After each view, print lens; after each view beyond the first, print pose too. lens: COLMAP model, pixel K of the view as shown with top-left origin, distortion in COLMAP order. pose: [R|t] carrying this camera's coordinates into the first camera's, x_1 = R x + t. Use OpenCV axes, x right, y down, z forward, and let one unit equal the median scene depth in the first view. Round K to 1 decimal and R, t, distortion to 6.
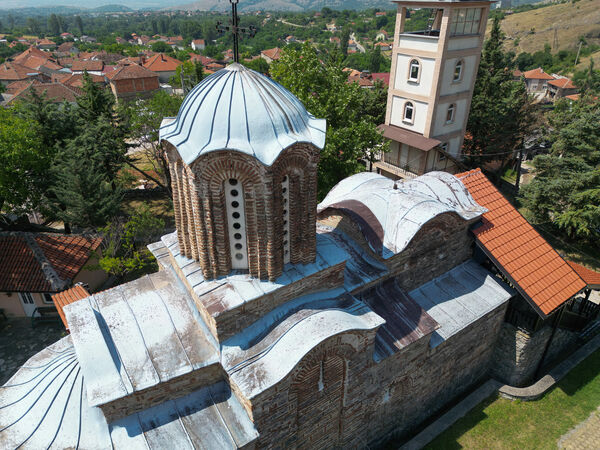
lens RADIAL K [[419.3, 0, 298.5], [0, 419.3, 225.9], [0, 0, 1]] dist [0.064346, -0.057932]
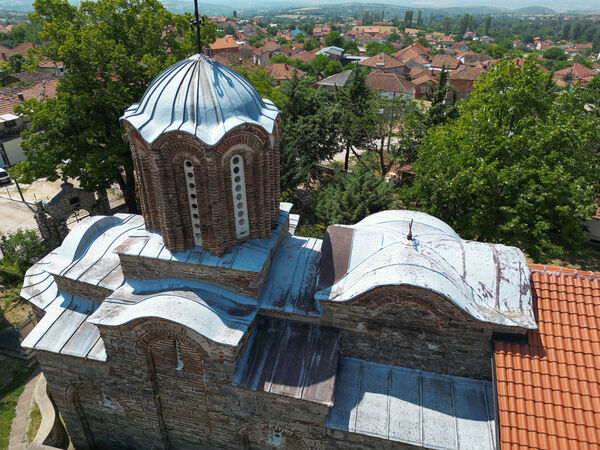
lens RADIAL K [[419.3, 0, 298.5], [0, 419.3, 225.9], [0, 0, 1]] dist [0.064346, -0.057932]
pose [[0.673887, 0.365929, -0.641850, 0.294173], [-0.367270, 0.919709, 0.138740, -0.071951], [0.641084, 0.142237, 0.754175, 0.127769]]
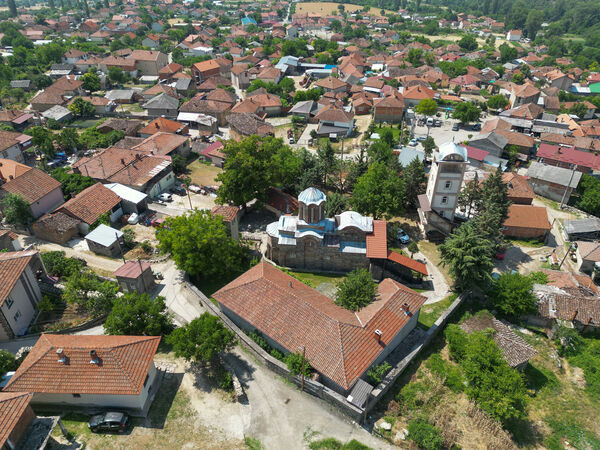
lens RADIAL K [[419.3, 0, 298.5], [0, 419.3, 225.9], [0, 0, 1]] dist [0.064346, -0.057932]
pose [[0.764826, 0.355804, -0.537071, 1.036961], [-0.315322, 0.933718, 0.169539, -0.272950], [0.561795, 0.039682, 0.826324, -1.350811]]
